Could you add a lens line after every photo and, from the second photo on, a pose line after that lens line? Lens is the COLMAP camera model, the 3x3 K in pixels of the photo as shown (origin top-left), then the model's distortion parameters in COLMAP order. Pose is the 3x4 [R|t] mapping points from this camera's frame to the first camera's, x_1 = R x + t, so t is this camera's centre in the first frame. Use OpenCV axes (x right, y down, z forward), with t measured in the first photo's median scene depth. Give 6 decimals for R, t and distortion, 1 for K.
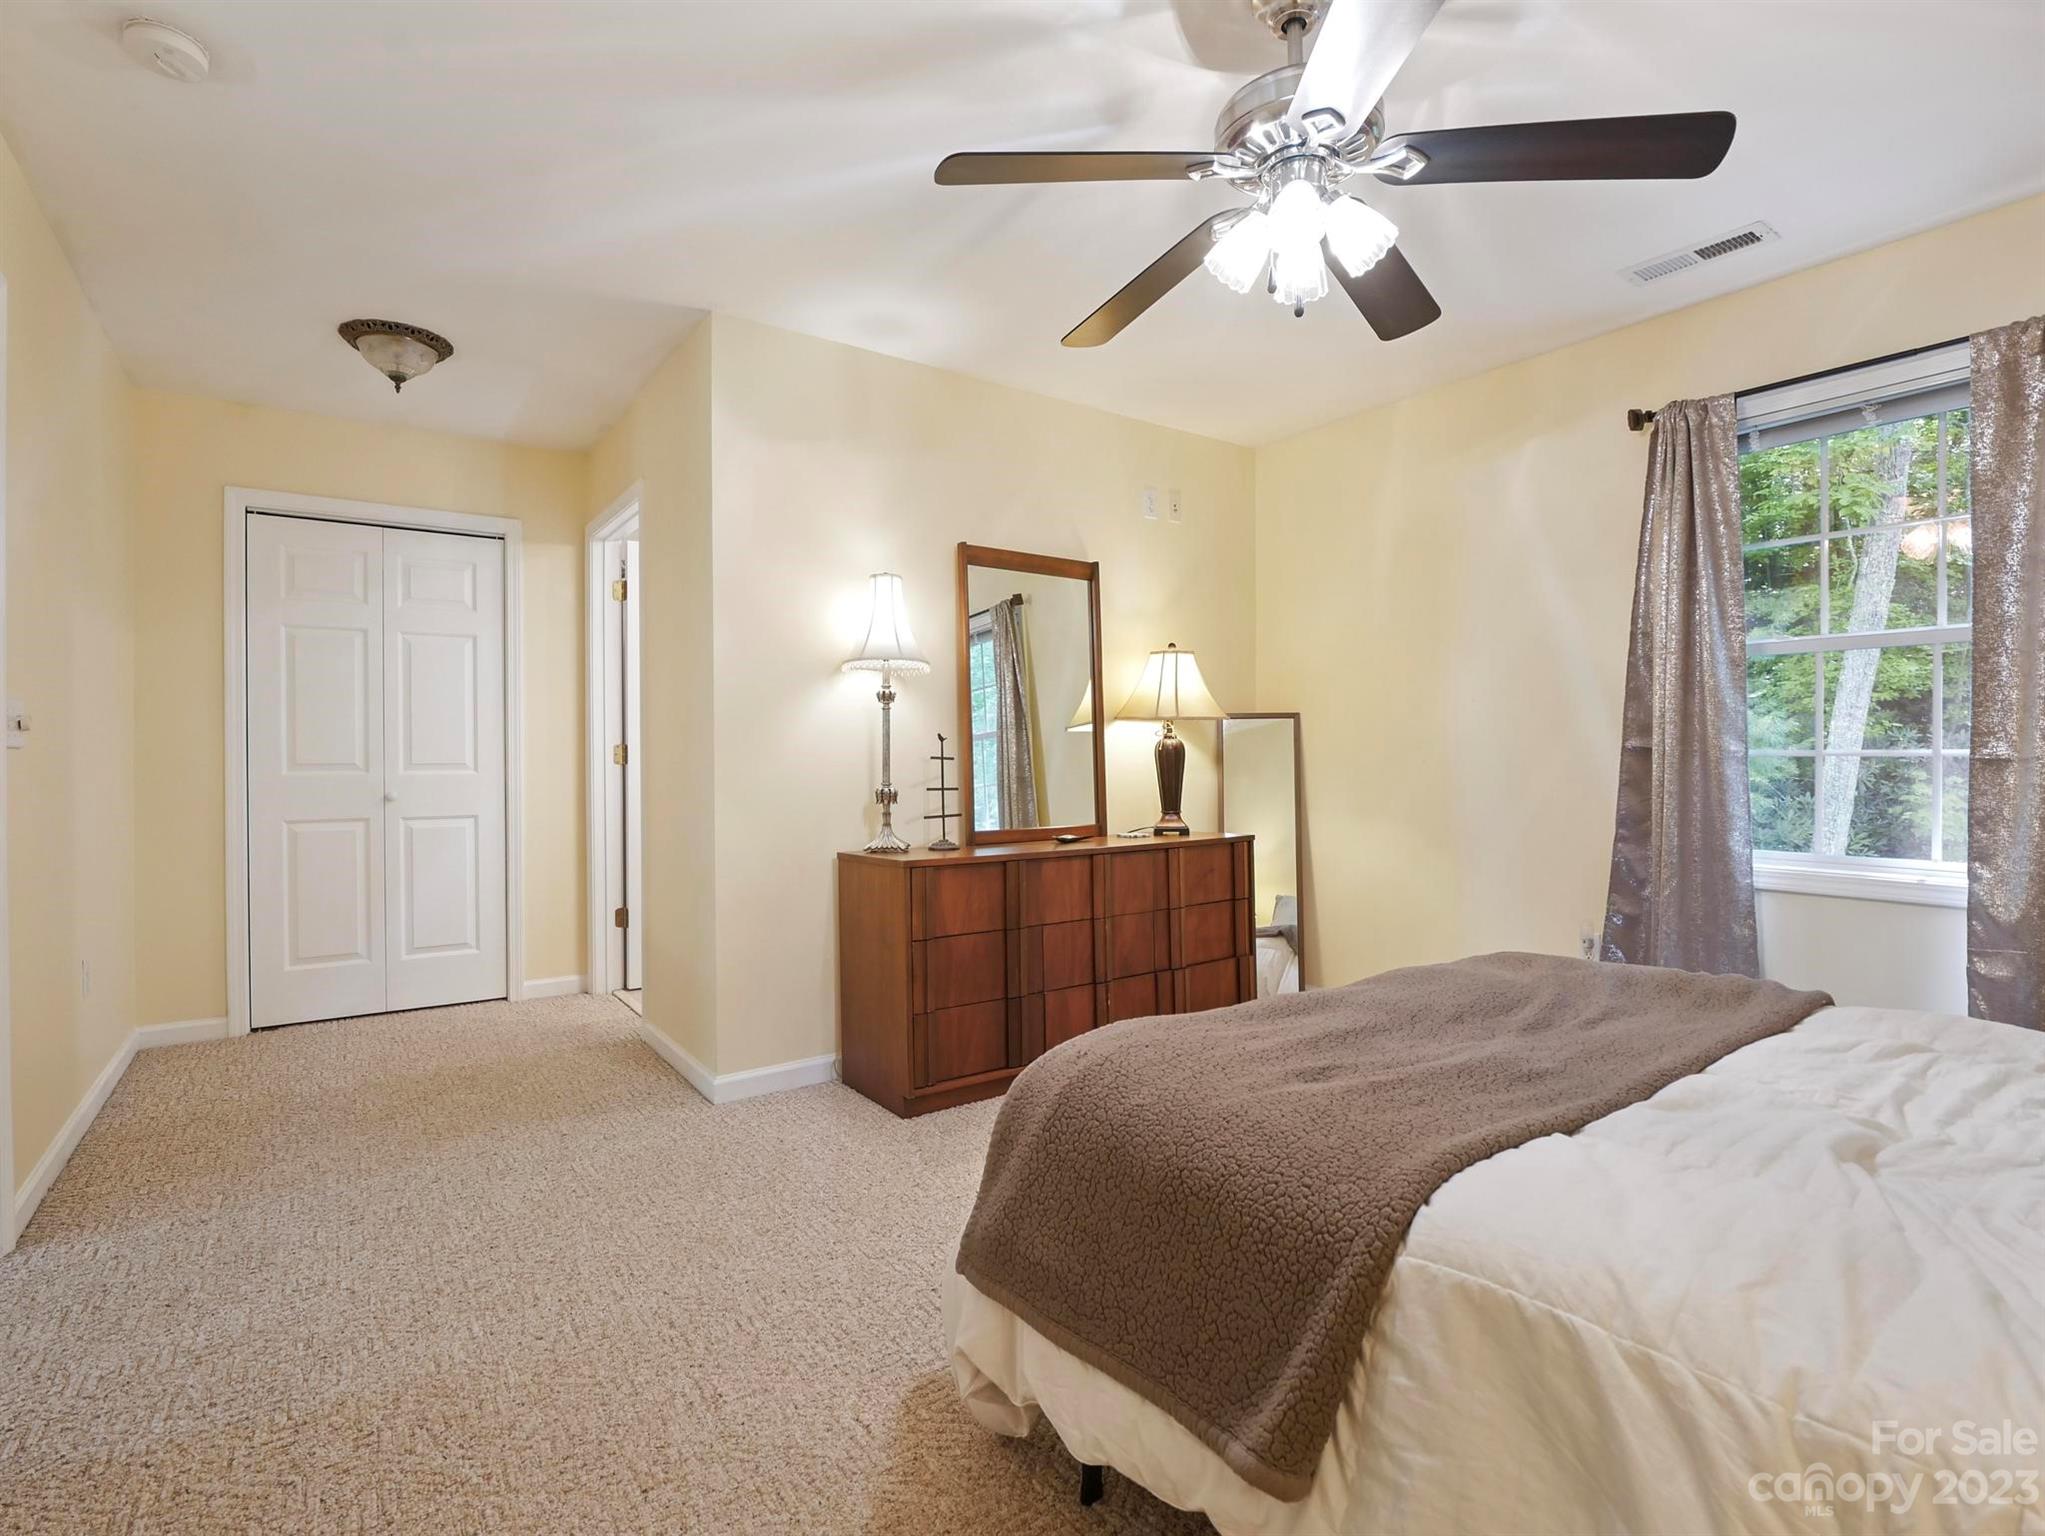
lens RADIAL K [[989.1, 0, 1016.4], [0, 989.1, 758.2], [0, 0, 1]] dist [-0.010083, -0.003531]
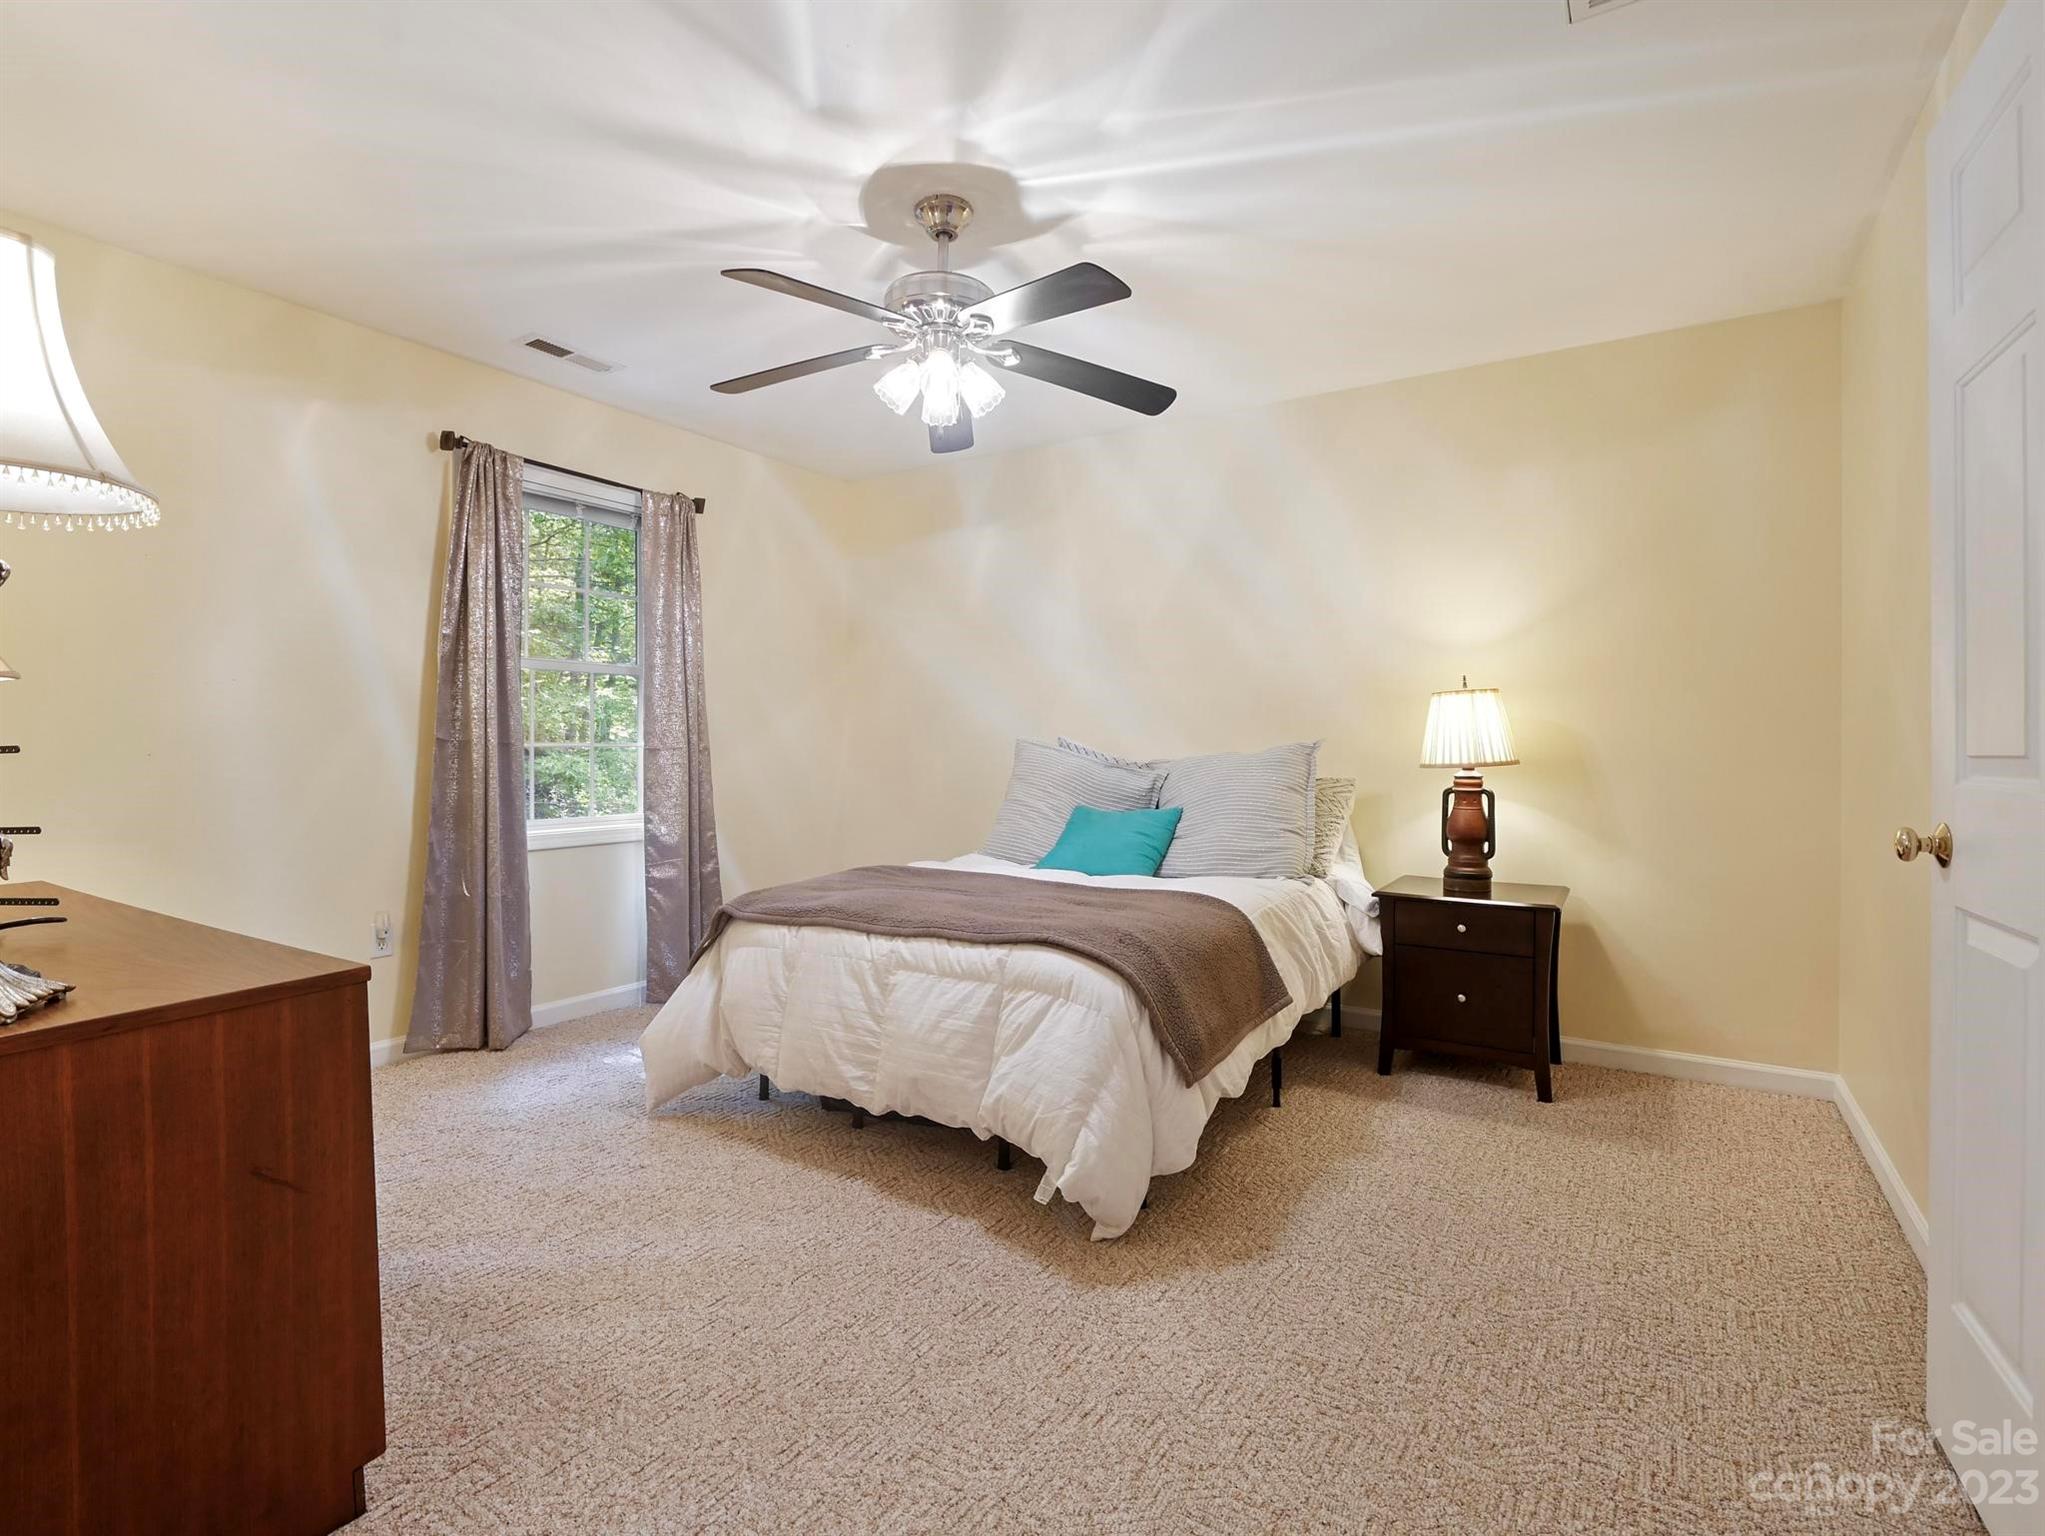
lens RADIAL K [[989.1, 0, 1017.7], [0, 989.1, 765.9], [0, 0, 1]] dist [-0.010083, -0.003531]
pose [[-0.371745, -0.011555, 0.928263, -0.787838], [0.007772, 0.999849, 0.015559, 0.008609], [-0.928302, 0.012999, -0.371599, 1.027746]]
